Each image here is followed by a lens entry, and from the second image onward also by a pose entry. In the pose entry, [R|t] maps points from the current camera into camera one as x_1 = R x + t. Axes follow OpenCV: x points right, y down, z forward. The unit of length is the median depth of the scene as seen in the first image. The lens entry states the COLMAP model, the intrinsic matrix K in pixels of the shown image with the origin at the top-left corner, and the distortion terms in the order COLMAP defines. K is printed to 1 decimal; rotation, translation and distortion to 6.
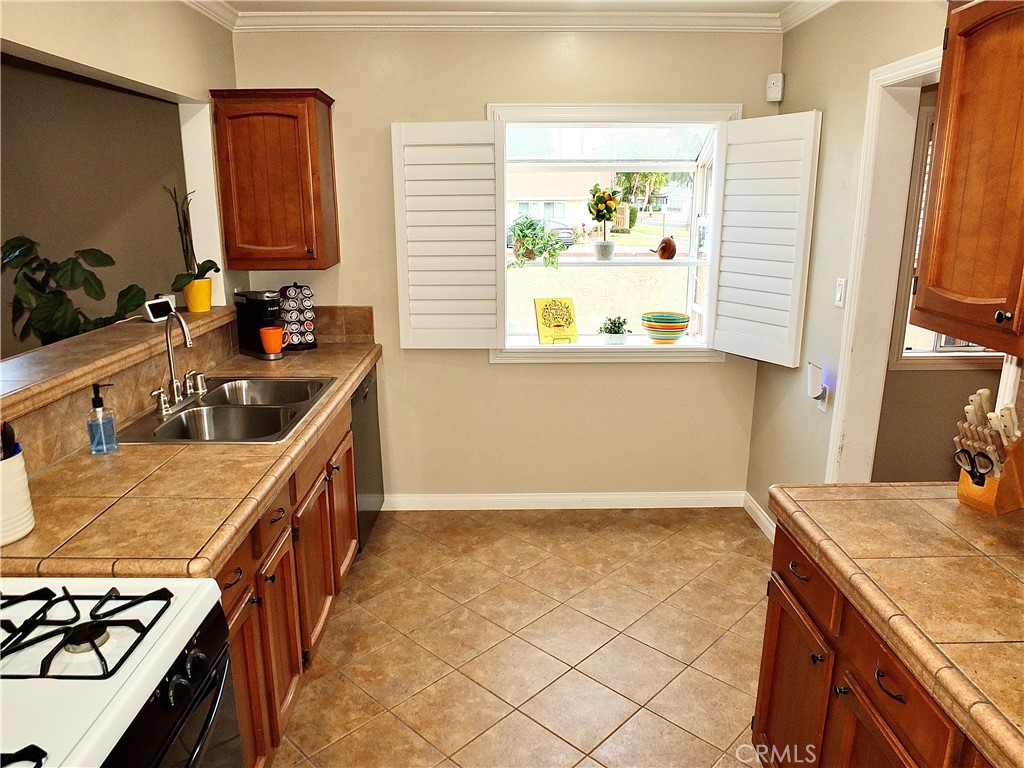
lens RADIAL K [[726.8, 0, 510.0], [0, 726.8, 382.3], [0, 0, 1]] dist [-0.003265, -0.000635]
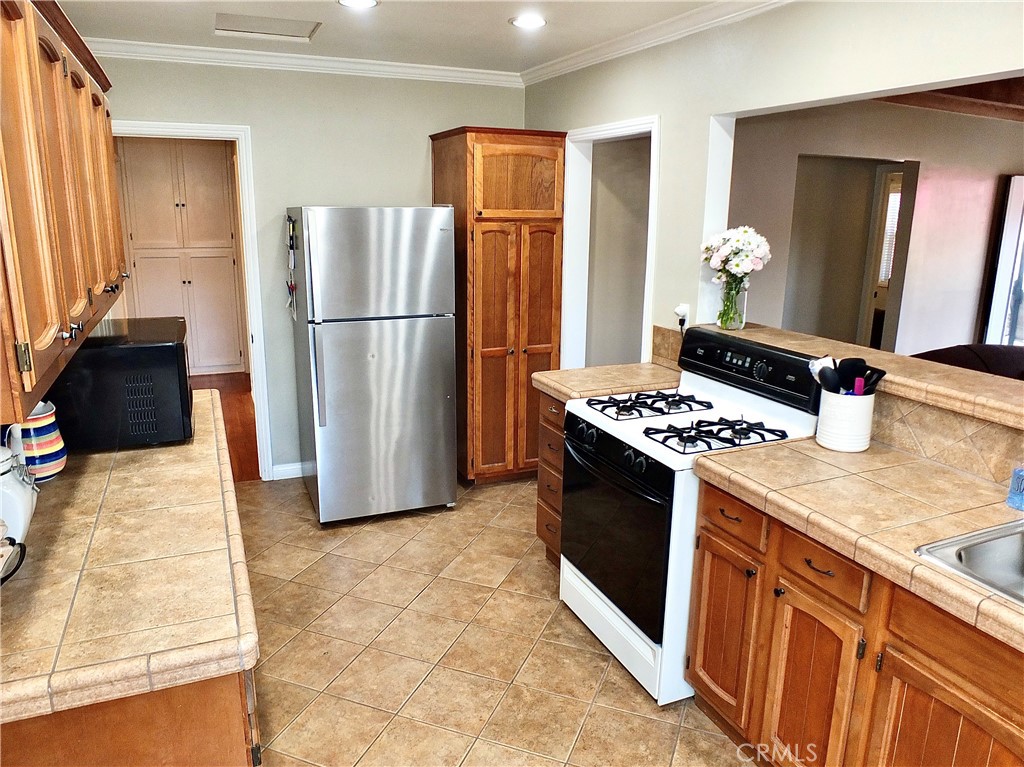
lens RADIAL K [[726.8, 0, 512.4], [0, 726.8, 382.0], [0, 0, 1]] dist [-0.003265, -0.000635]
pose [[-0.925539, 0.079201, -0.370277, 0.428930], [-0.104243, 0.886798, 0.450247, -0.475519], [0.364021, 0.455320, -0.812510, 1.797835]]
